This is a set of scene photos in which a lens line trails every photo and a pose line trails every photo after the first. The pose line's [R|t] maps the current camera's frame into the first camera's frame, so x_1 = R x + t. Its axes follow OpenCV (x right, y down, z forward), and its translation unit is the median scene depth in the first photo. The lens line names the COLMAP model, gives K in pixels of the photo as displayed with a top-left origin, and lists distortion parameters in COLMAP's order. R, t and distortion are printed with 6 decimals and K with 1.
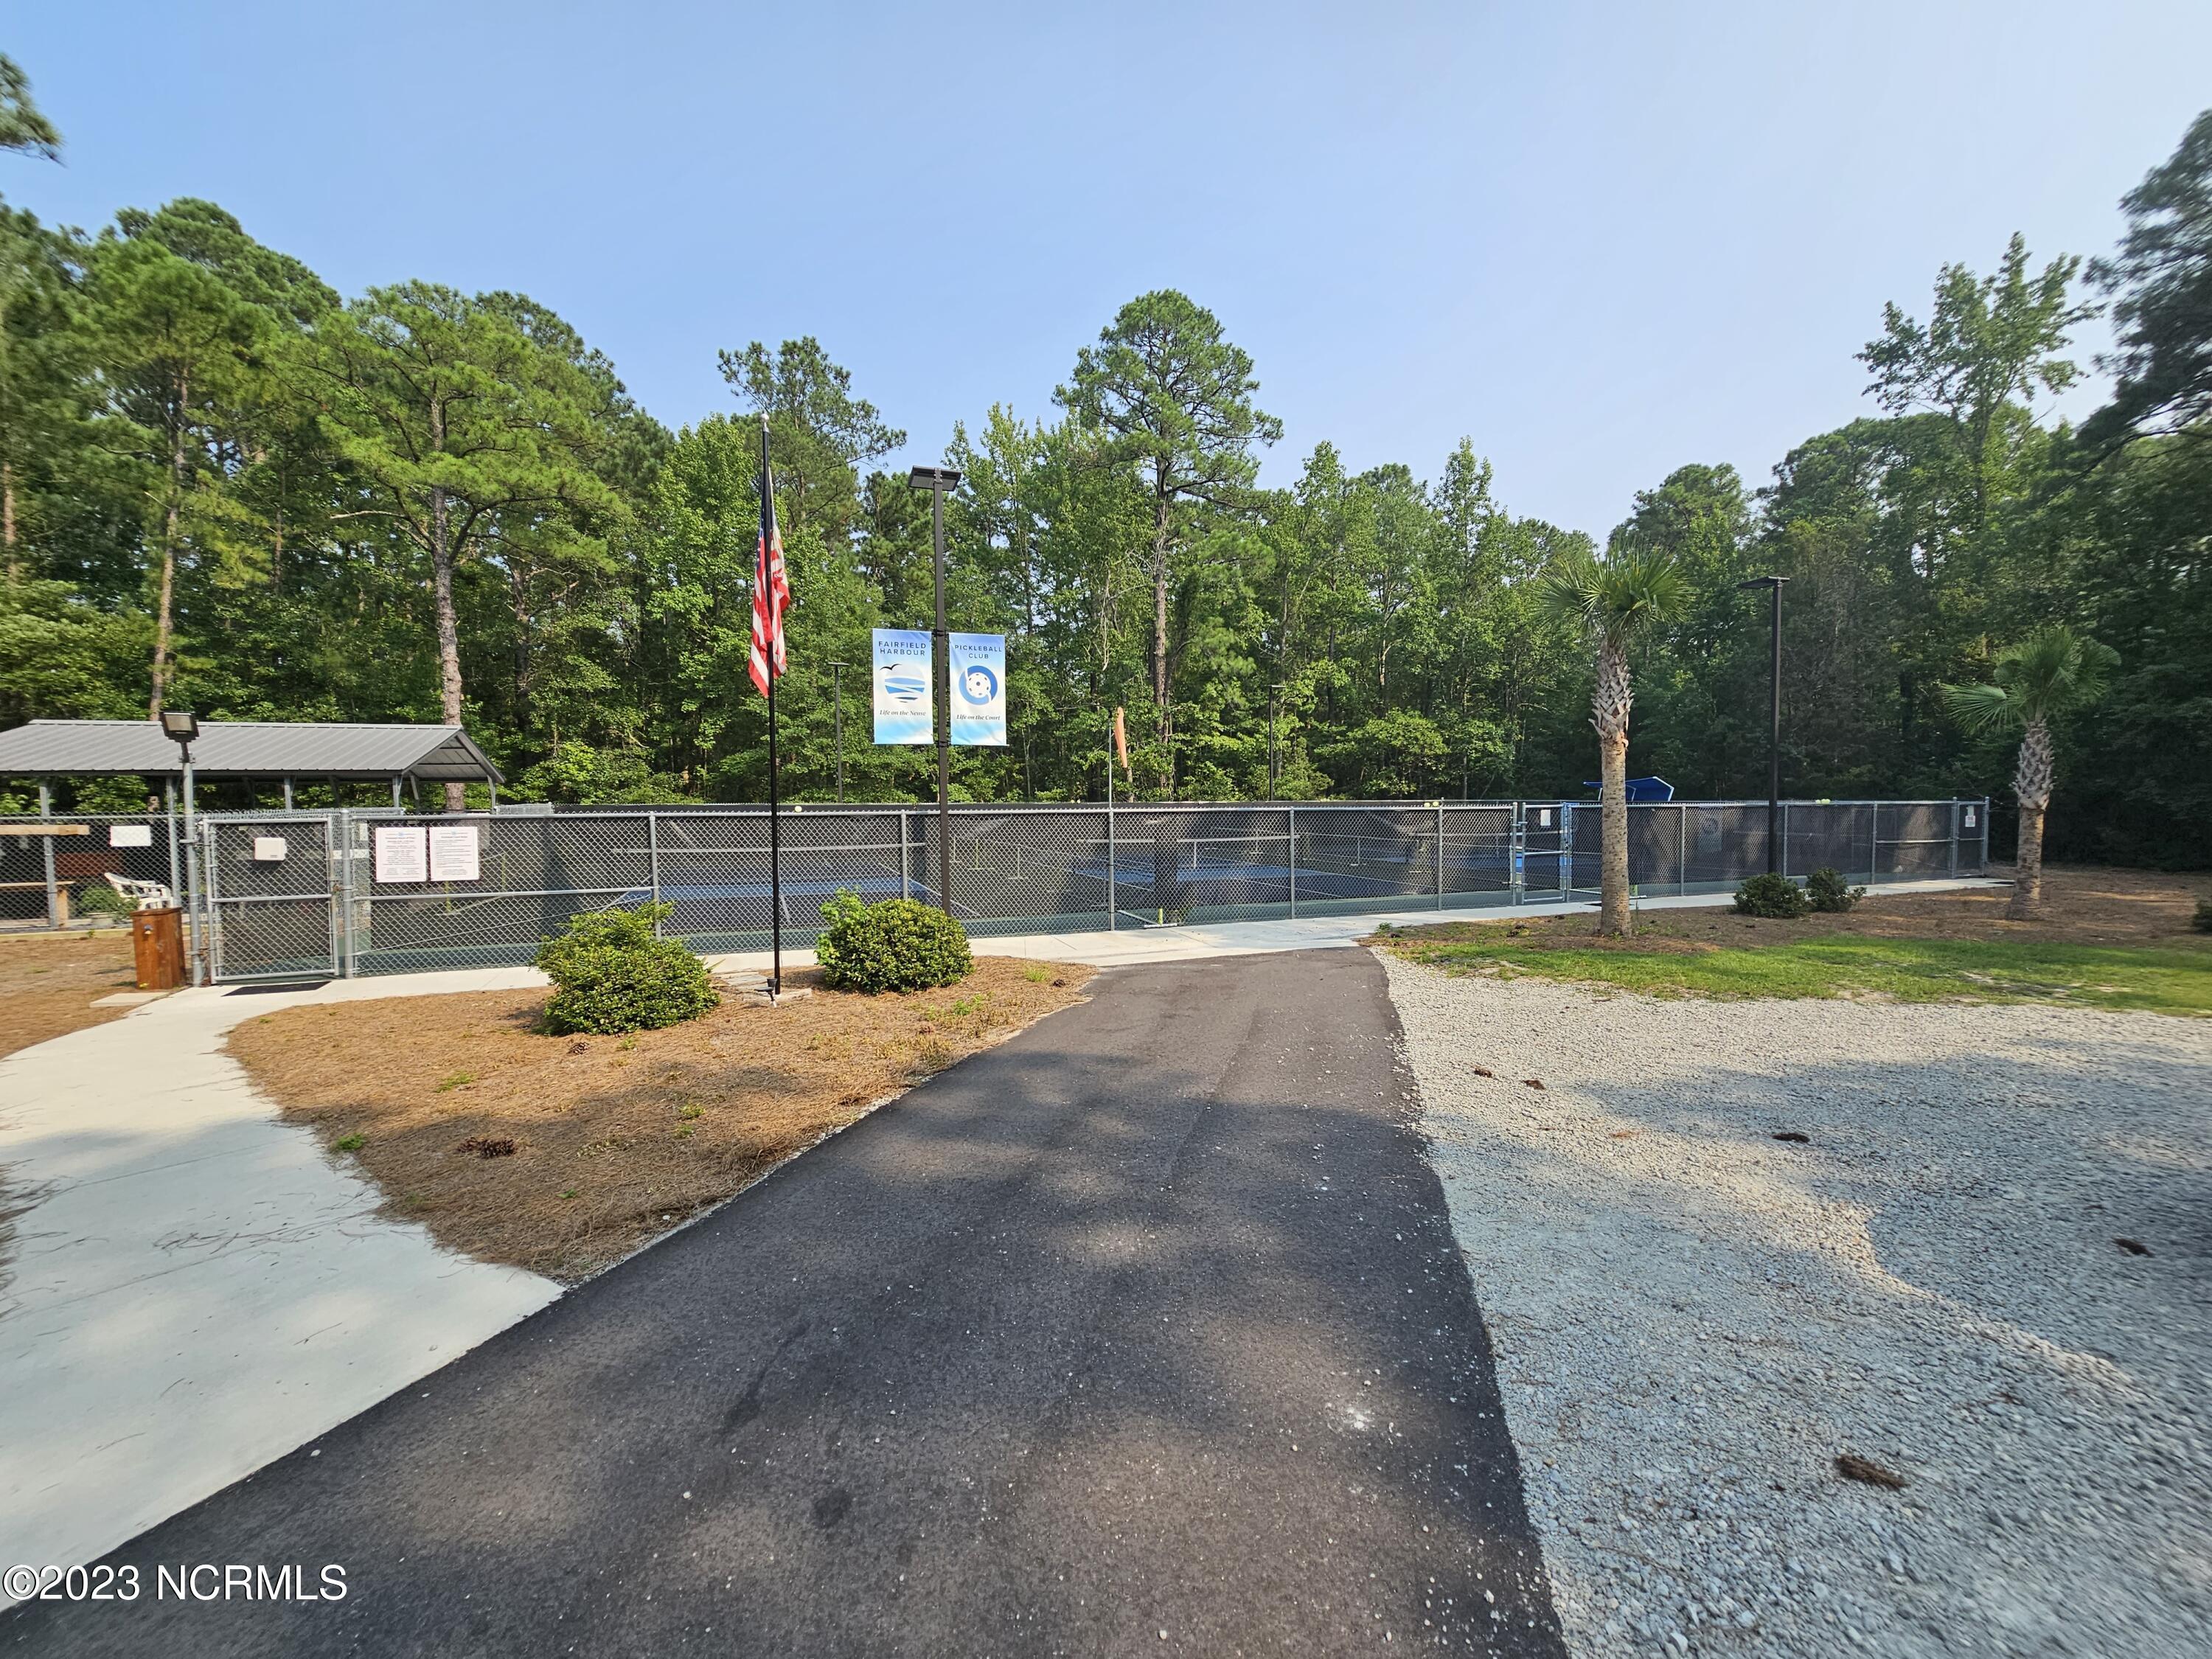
lens RADIAL K [[883.0, 0, 1104.2], [0, 883.0, 830.6], [0, 0, 1]] dist [0.001062, 0.000312]
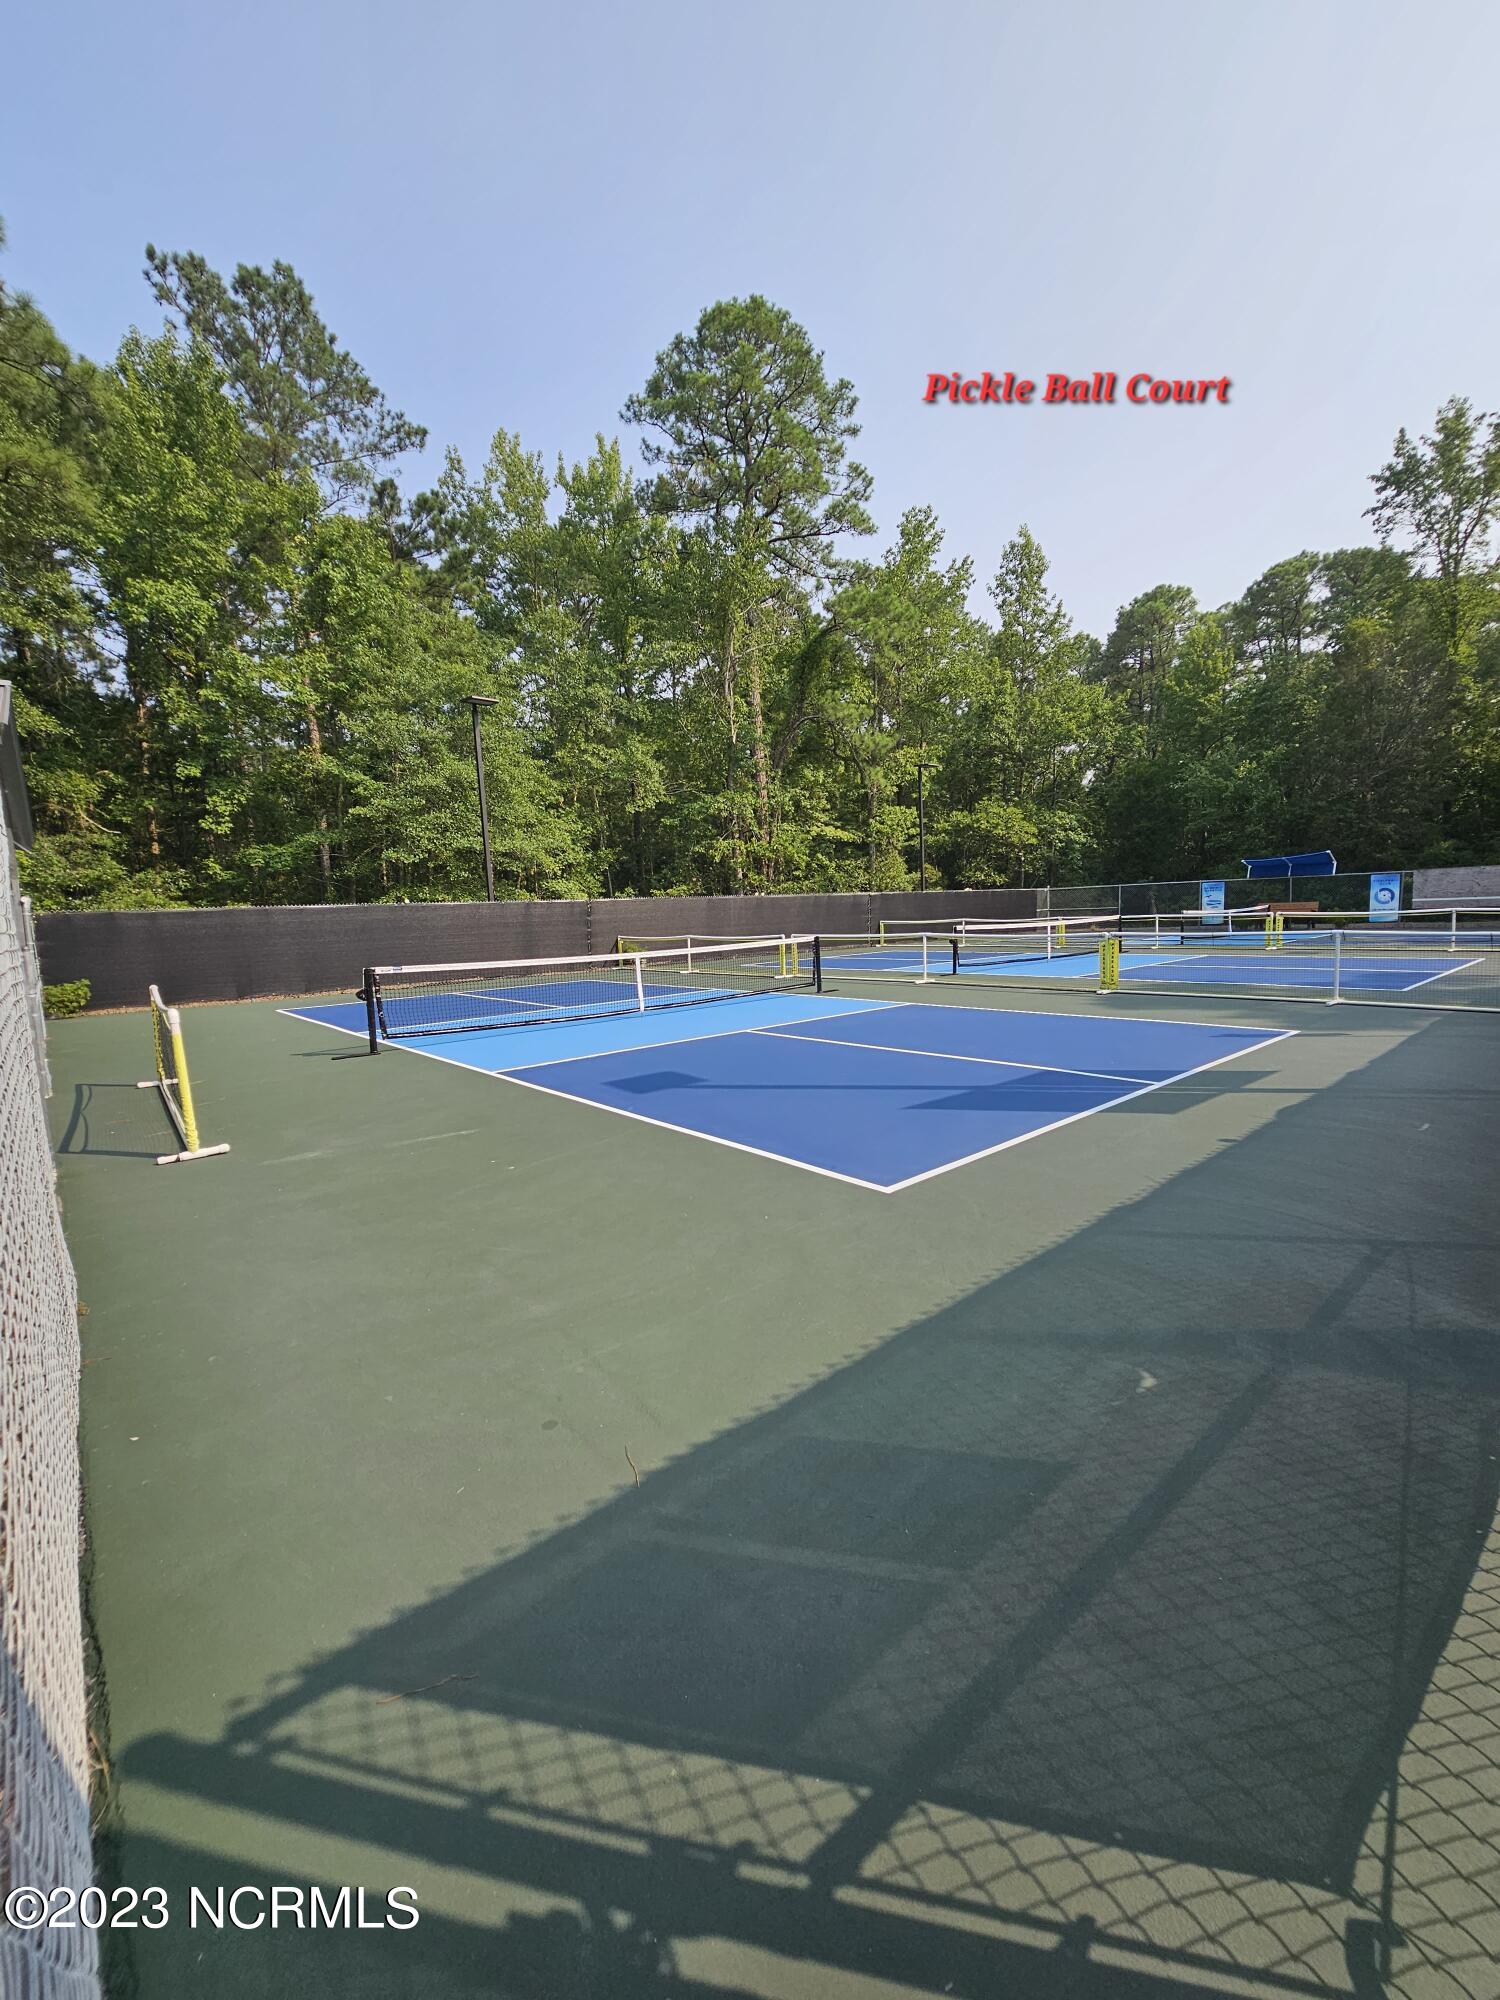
lens RADIAL K [[798.4, 0, 751.8], [0, 798.4, 999.4], [0, 0, 1]] dist [0.001062, 0.000312]
pose [[0.943879, -0.069962, 0.322798, -0.237570], [0.047290, 0.995865, 0.077561, 0.005883], [-0.326889, -0.057943, 0.943285, 0.237839]]
